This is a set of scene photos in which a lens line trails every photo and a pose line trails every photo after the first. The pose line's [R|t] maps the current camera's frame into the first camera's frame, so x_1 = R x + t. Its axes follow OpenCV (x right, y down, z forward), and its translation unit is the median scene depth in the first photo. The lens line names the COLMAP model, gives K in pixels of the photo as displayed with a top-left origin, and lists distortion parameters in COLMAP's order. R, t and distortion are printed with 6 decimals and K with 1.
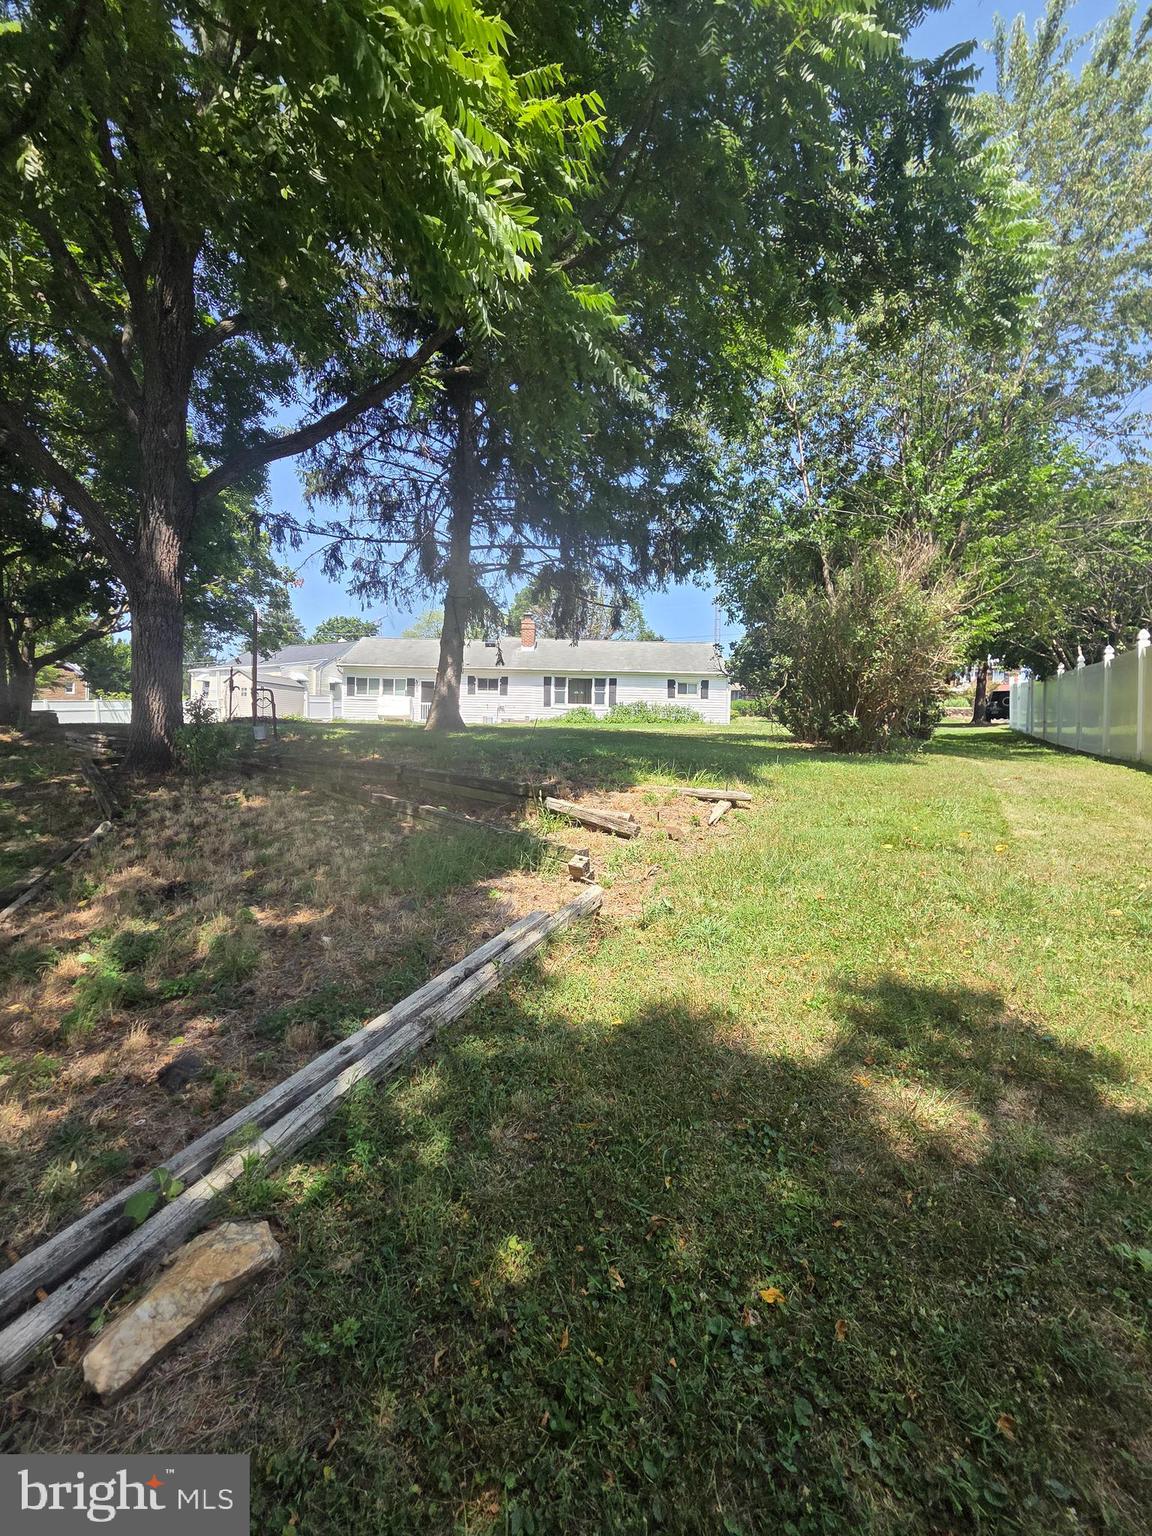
lens RADIAL K [[636.2, 0, 576.0], [0, 636.2, 768.0], [0, 0, 1]] dist [0.001893, 0.000204]
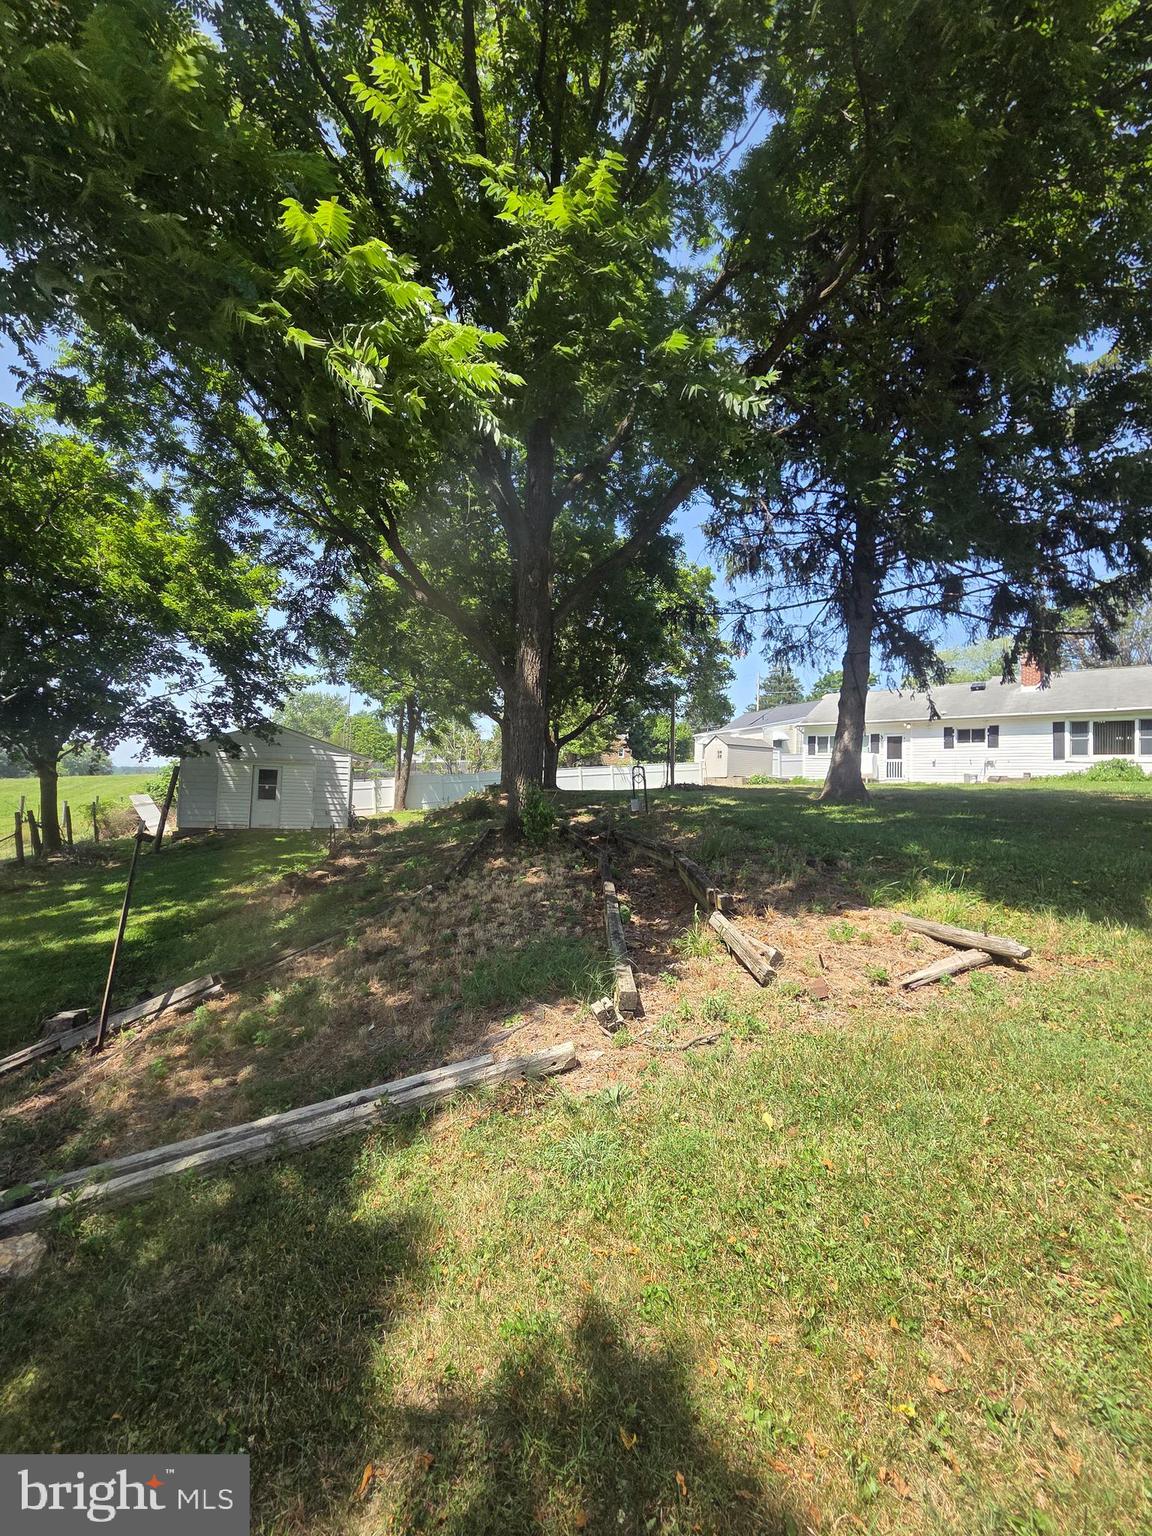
lens RADIAL K [[639.4, 0, 576.8], [0, 639.4, 756.7], [0, 0, 1]] dist [-0.003311, -0.000234]
pose [[0.718123, -0.033438, -0.695113, 0.140673], [-0.035507, 0.995784, -0.084584, -0.027286], [0.695010, 0.085423, 0.713907, 0.078092]]
